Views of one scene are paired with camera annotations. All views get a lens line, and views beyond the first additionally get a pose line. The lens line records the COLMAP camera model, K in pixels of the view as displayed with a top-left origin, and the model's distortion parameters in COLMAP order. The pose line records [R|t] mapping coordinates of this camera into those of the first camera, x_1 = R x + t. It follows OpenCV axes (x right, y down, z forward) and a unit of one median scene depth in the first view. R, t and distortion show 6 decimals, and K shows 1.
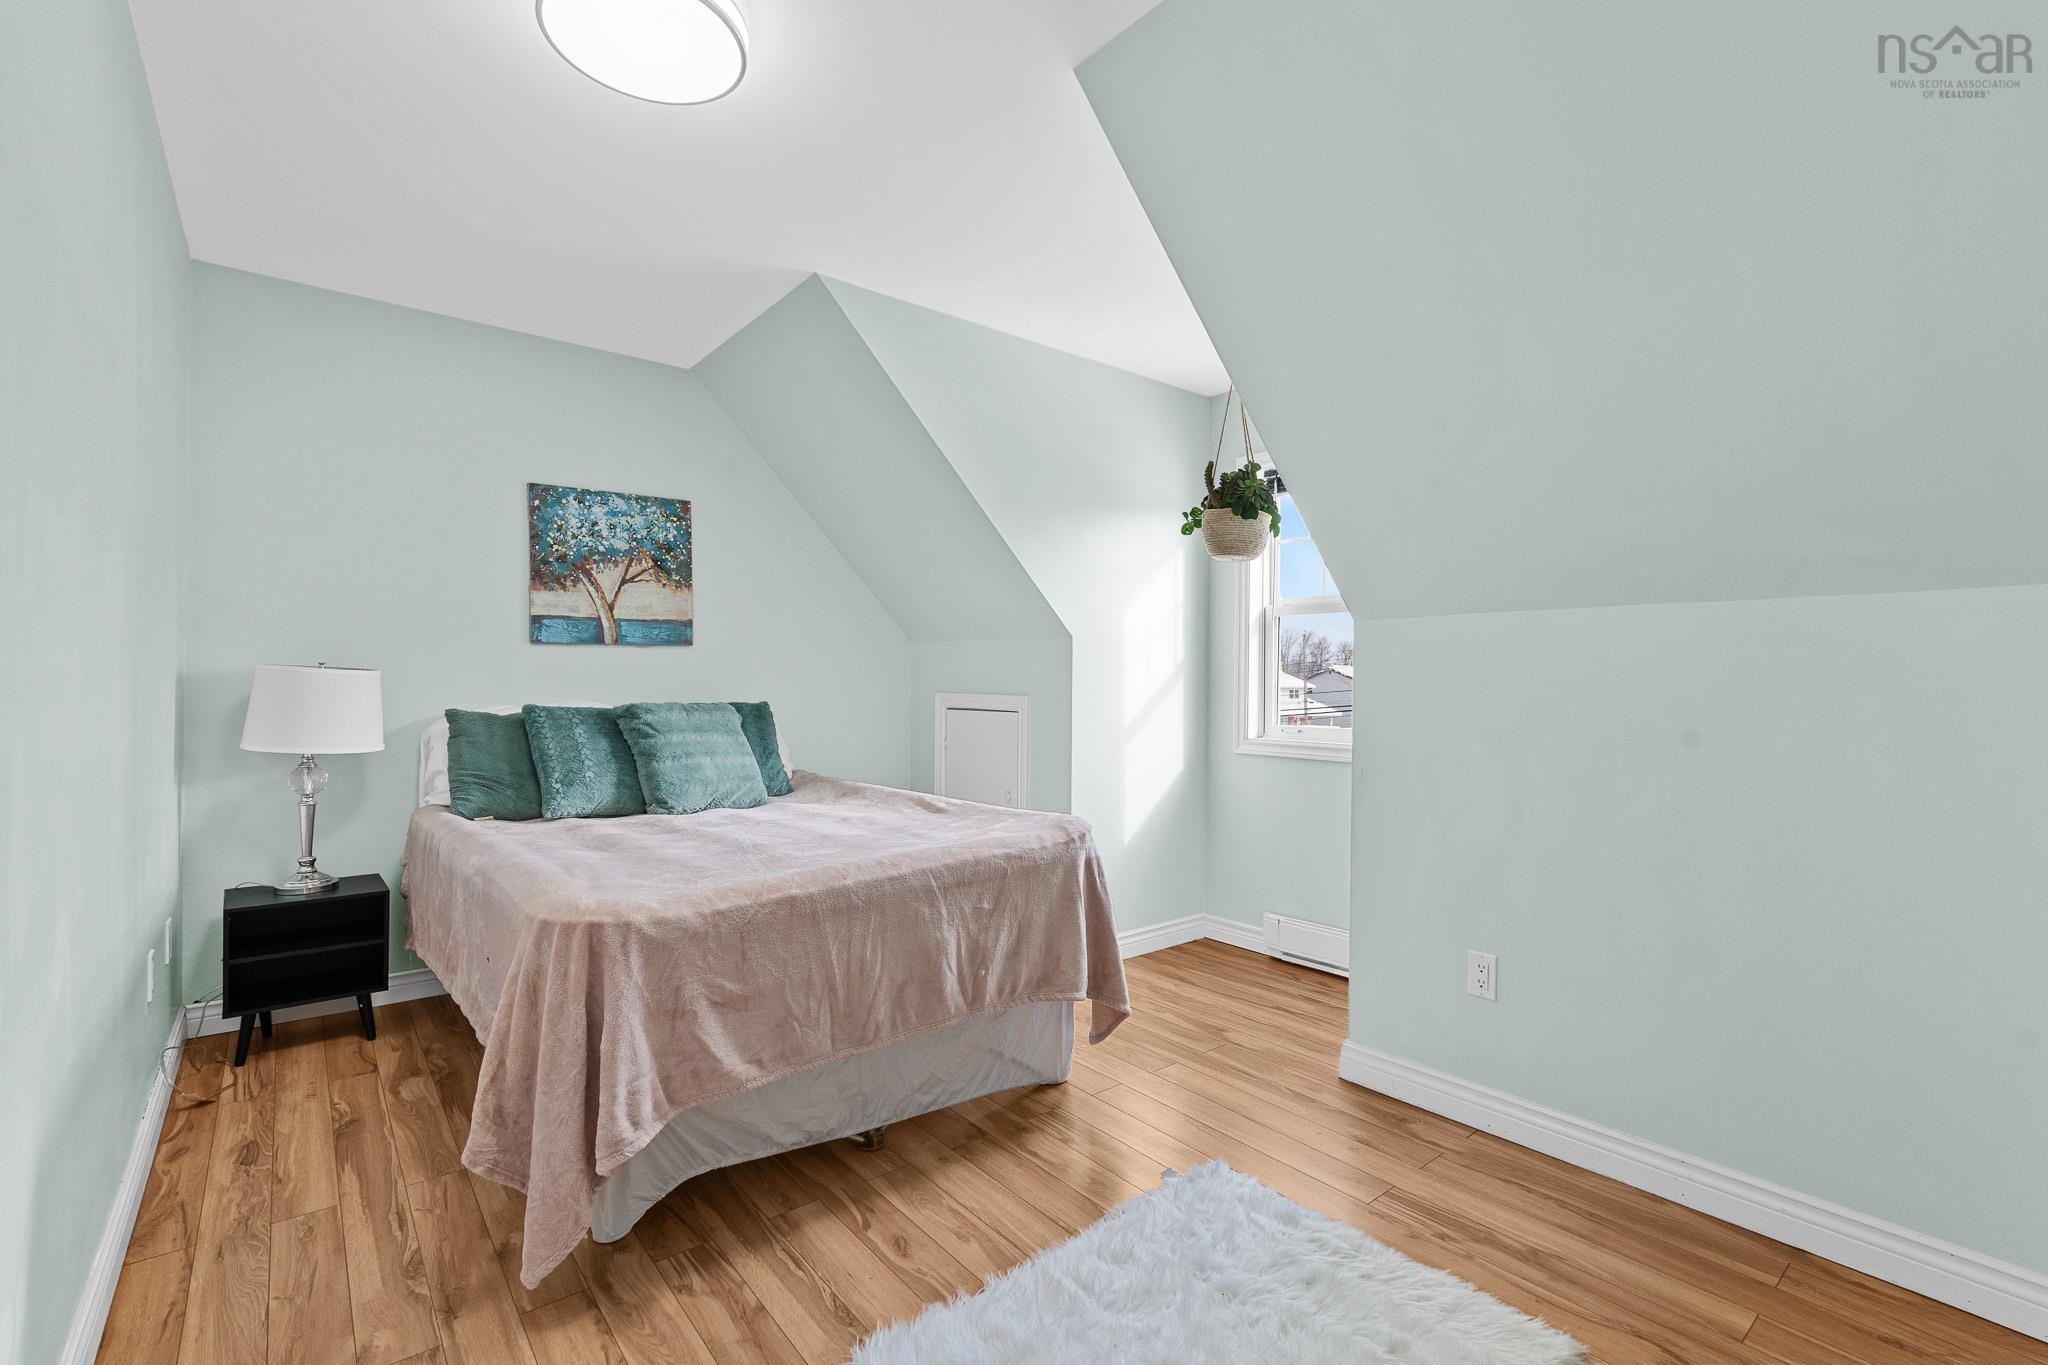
lens RADIAL K [[892.8, 0, 1024.0], [0, 892.8, 682.5], [0, 0, 1]] dist [-0.005115, 0.000225]
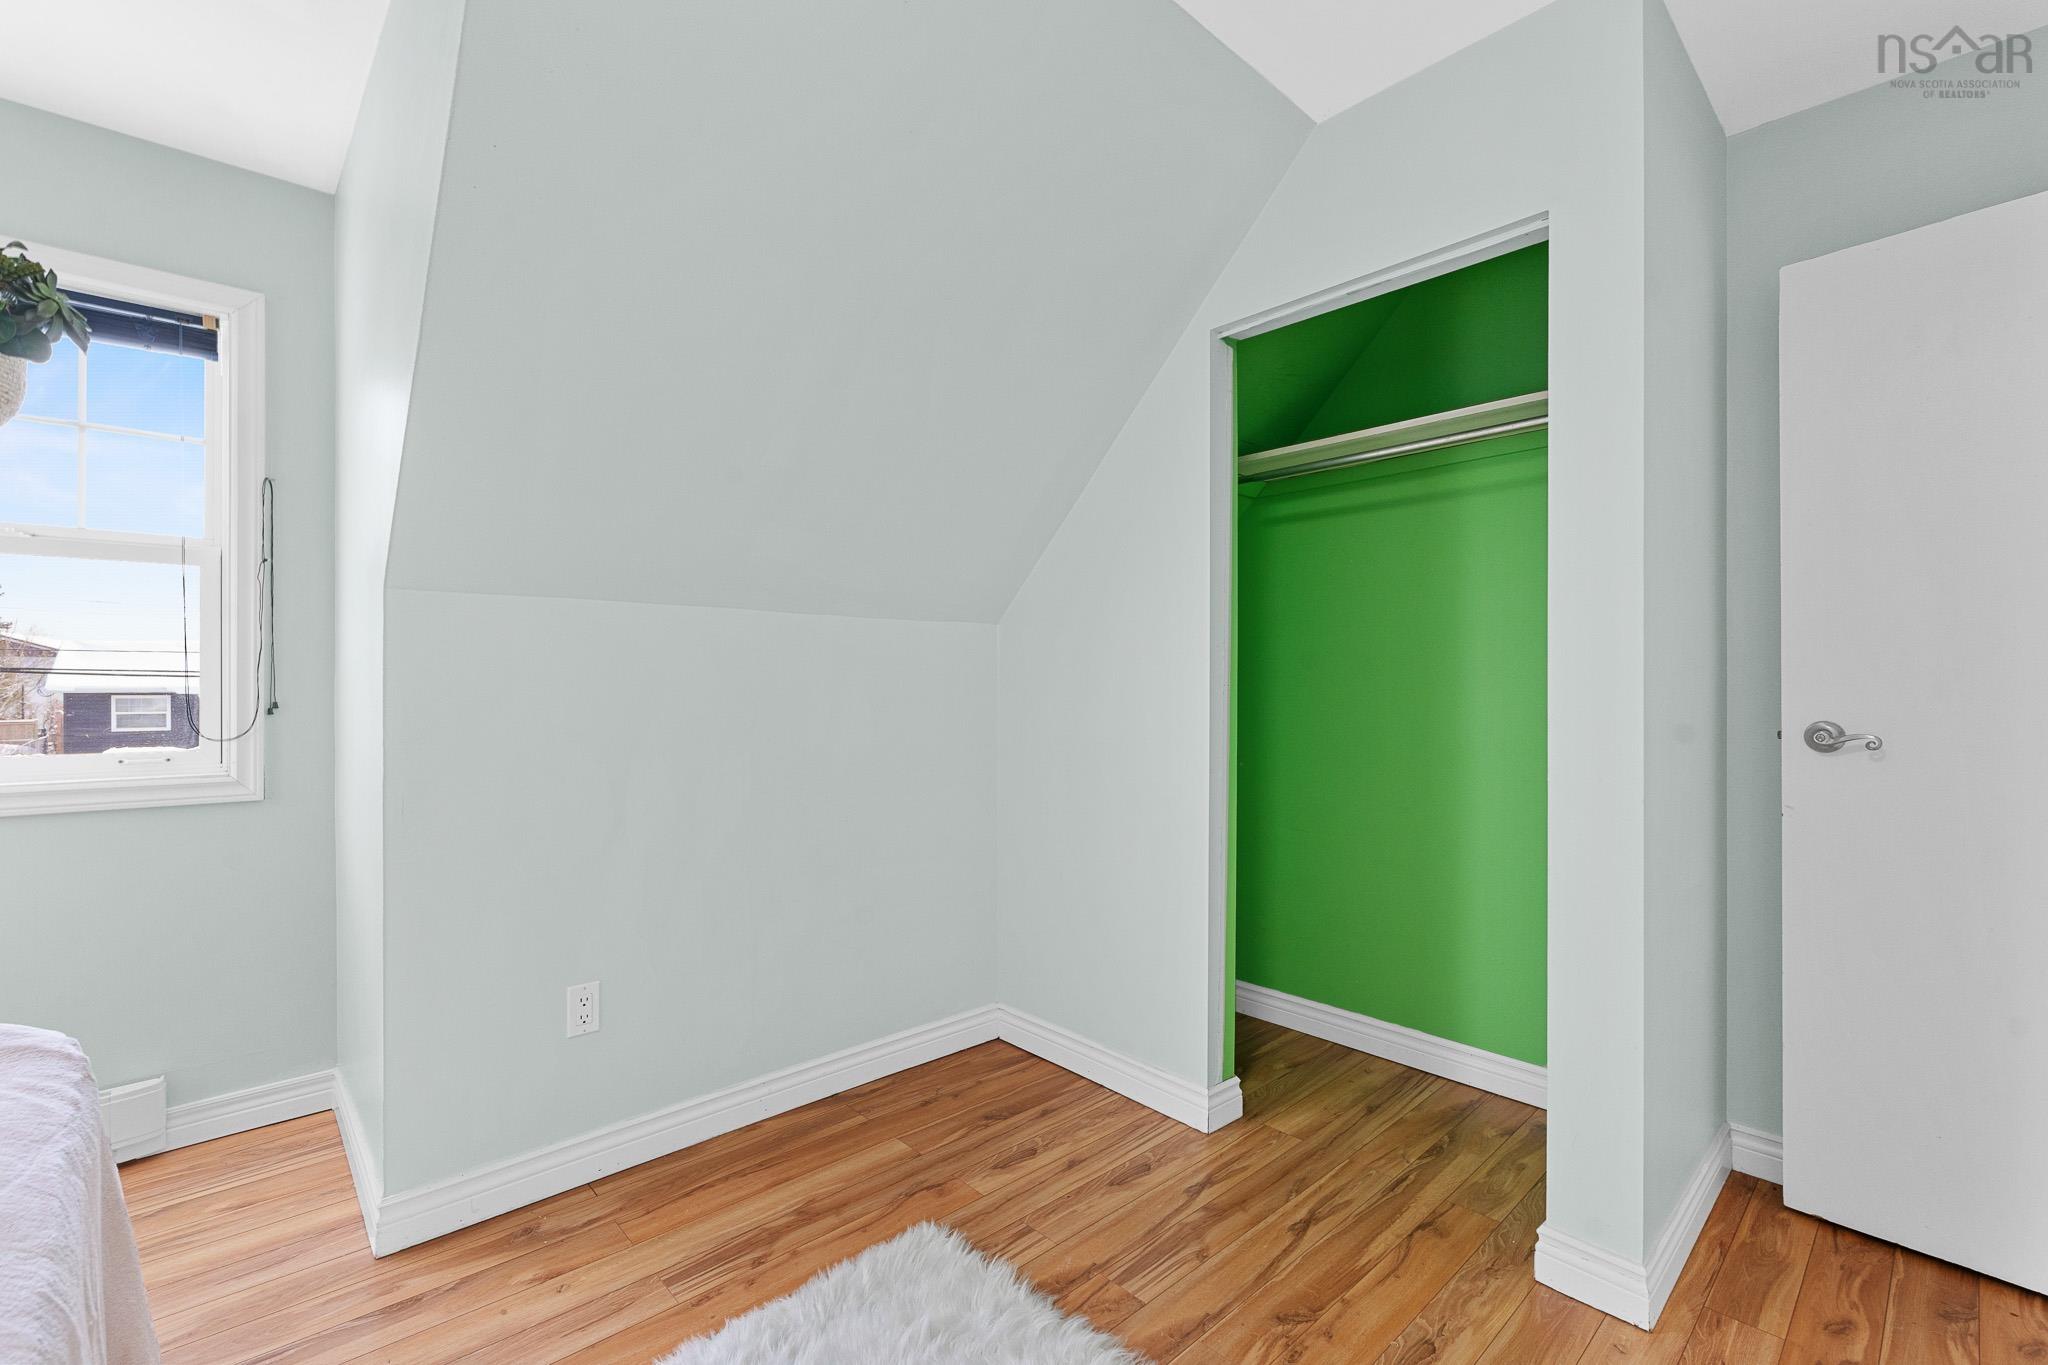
lens RADIAL K [[899.8, 0, 1023.7], [0, 899.8, 678.9], [0, 0, 1]] dist [-0.001654, -0.000420]
pose [[-0.059775, -0.005706, 0.998196, -0.472276], [-0.006276, 0.999966, 0.005341, -0.006974], [-0.998192, -0.005946, -0.059809, 0.731677]]
